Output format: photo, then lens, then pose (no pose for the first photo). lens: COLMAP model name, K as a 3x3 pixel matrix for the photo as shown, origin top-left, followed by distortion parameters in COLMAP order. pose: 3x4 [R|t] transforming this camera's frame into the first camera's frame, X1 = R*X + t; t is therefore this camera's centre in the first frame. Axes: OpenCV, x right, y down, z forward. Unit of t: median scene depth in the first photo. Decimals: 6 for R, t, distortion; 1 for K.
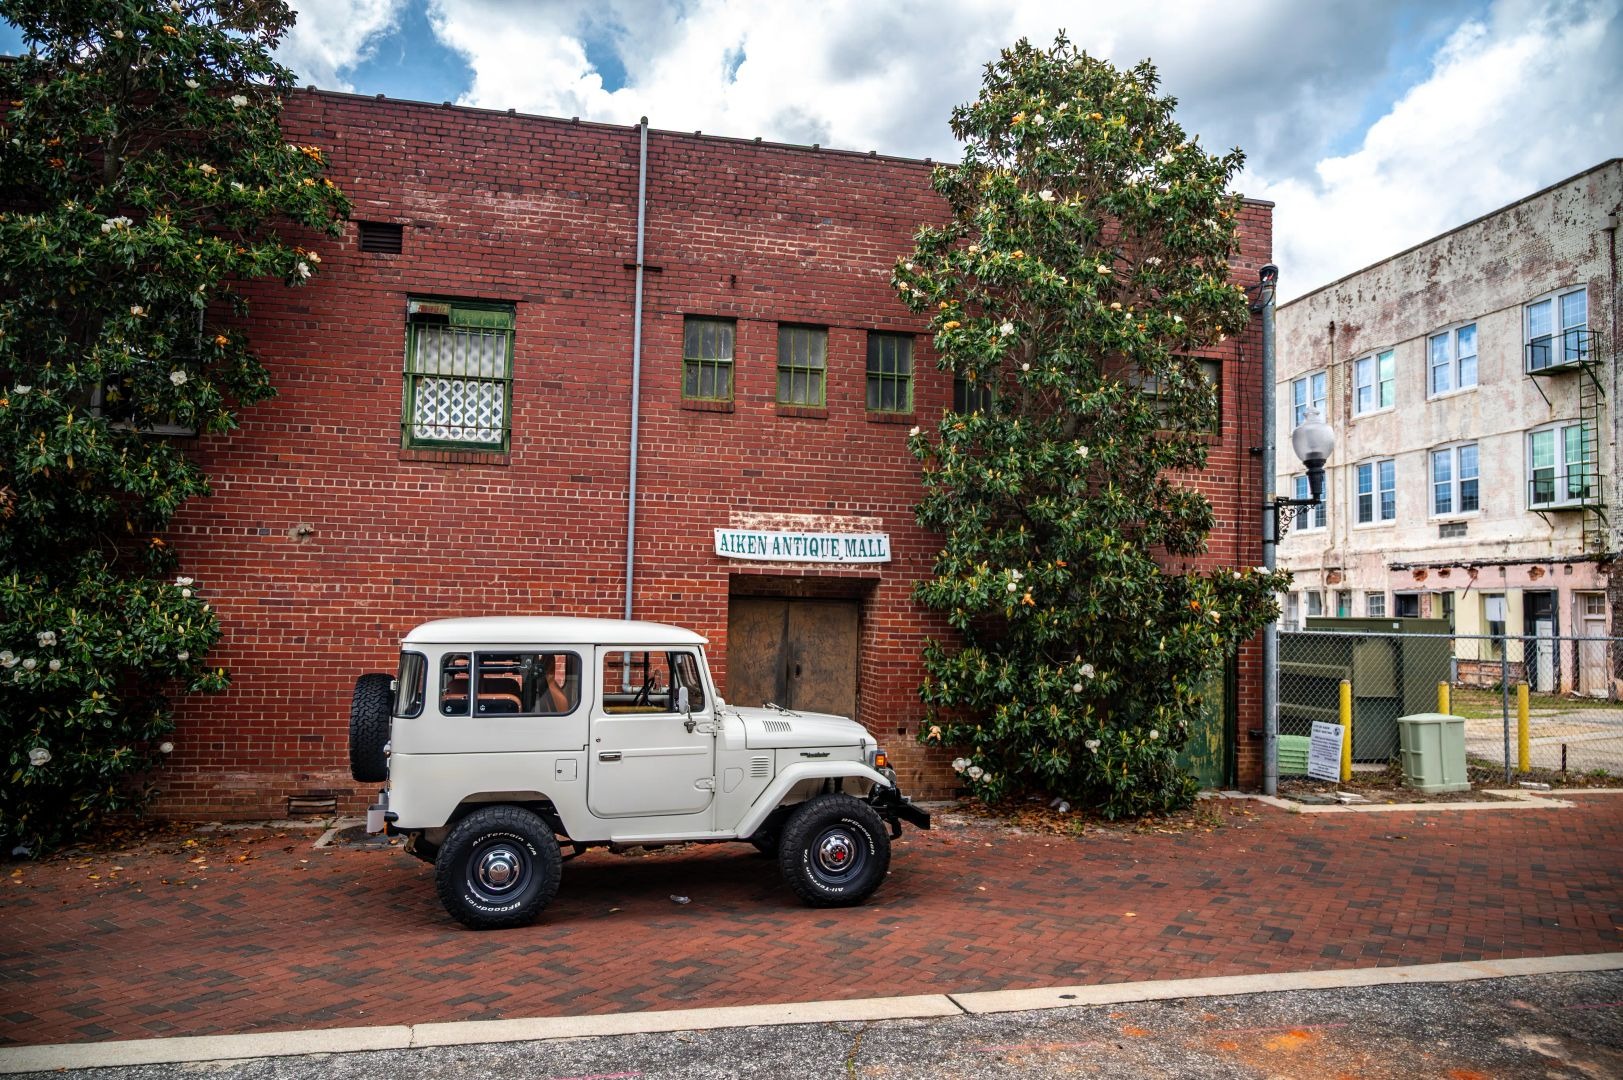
lens RADIAL K [[1086.3, 0, 811.5], [0, 1086.3, 540.0], [0, 0, 1]] dist [-0.005636, 0.002474]
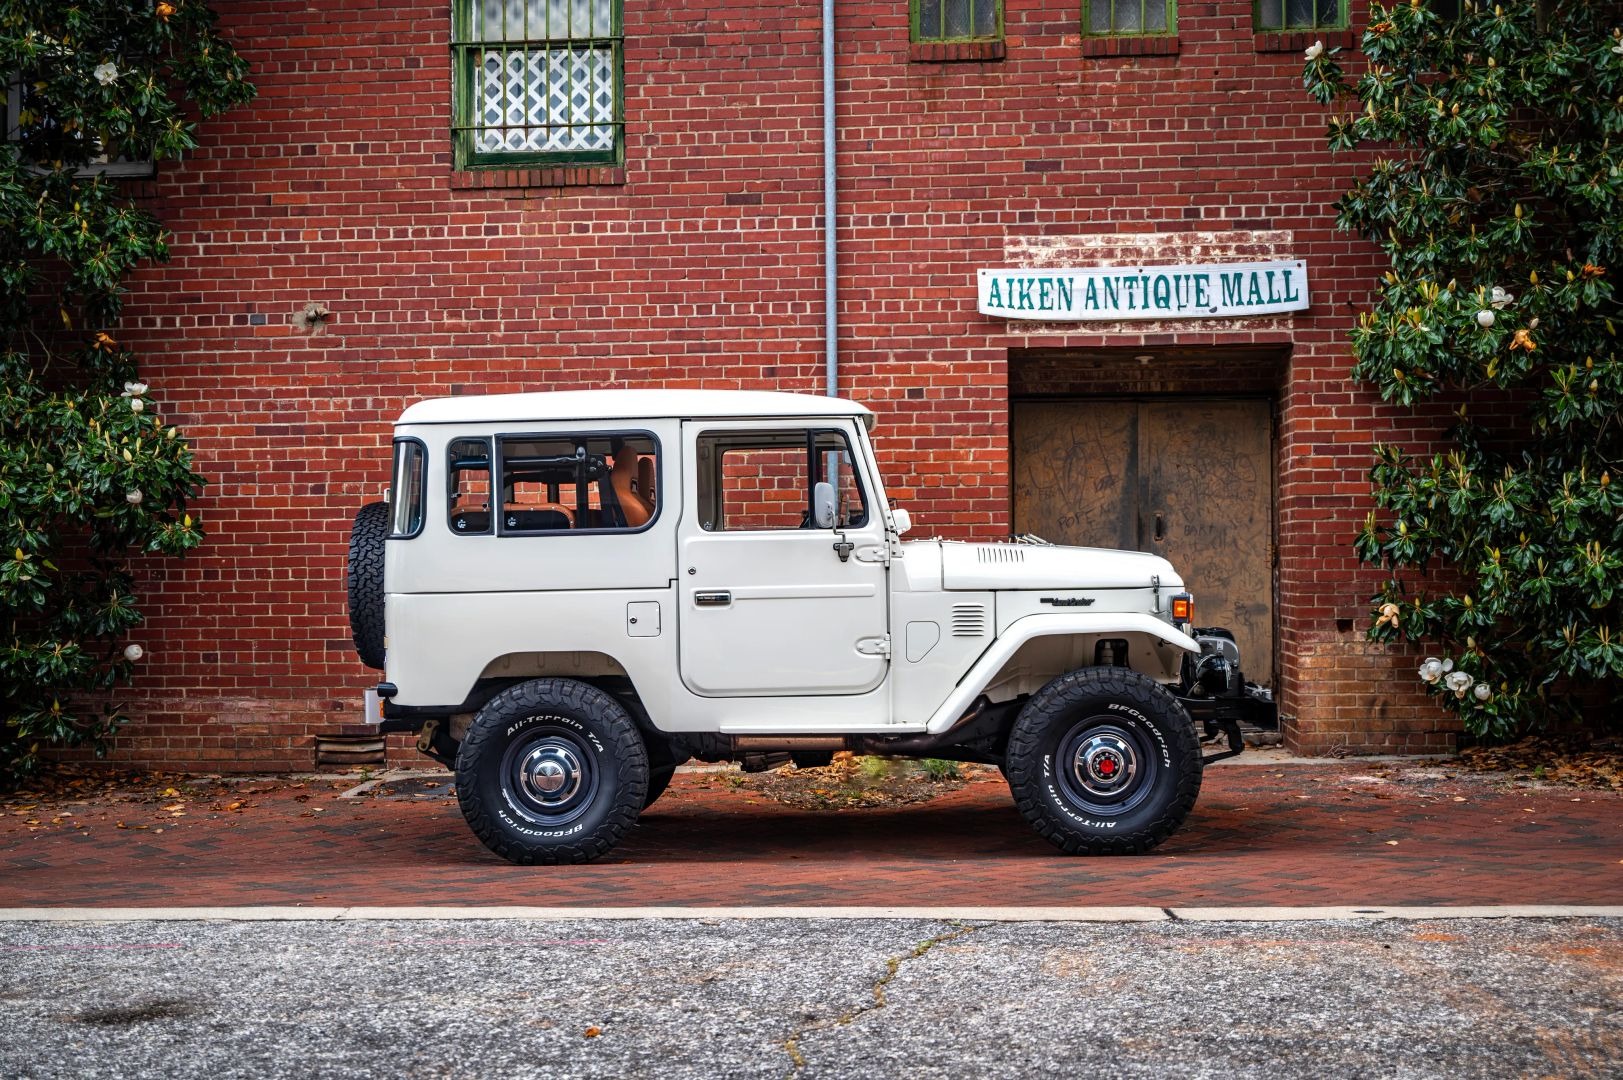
lens RADIAL K [[2229.9, 0, 811.5], [0, 2229.9, 540.0], [0, 0, 1]] dist [0.017692, -0.000103]
pose [[0.951714, -0.039777, -0.304398, 0.189517], [0.051674, 0.998179, 0.031125, 0.096275], [0.302606, -0.045352, 0.952036, -0.140278]]
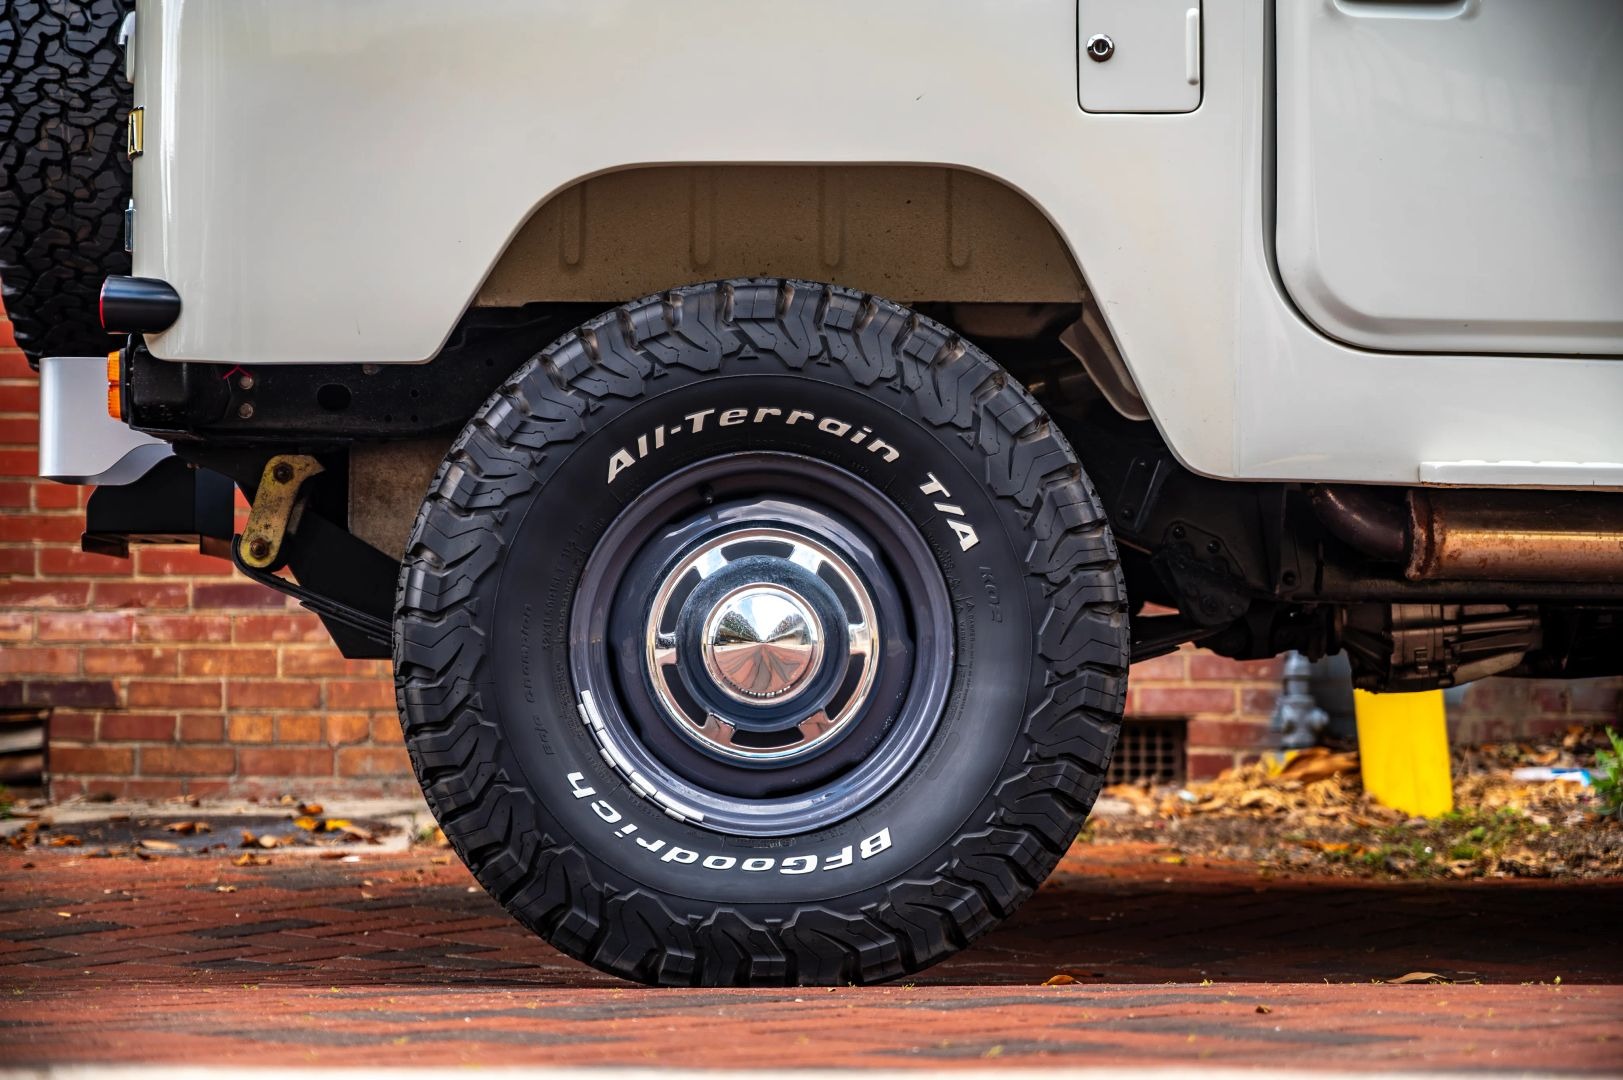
lens RADIAL K [[3226.4, 0, 811.5], [0, 3226.4, 540.0], [0, 0, 1]] dist [0.037342, -0.232044]
pose [[0.970143, -0.034109, -0.240123, -0.115852], [0.032682, 0.999417, -0.009922, 0.211759], [0.240321, 0.001778, 0.970692, 0.375535]]
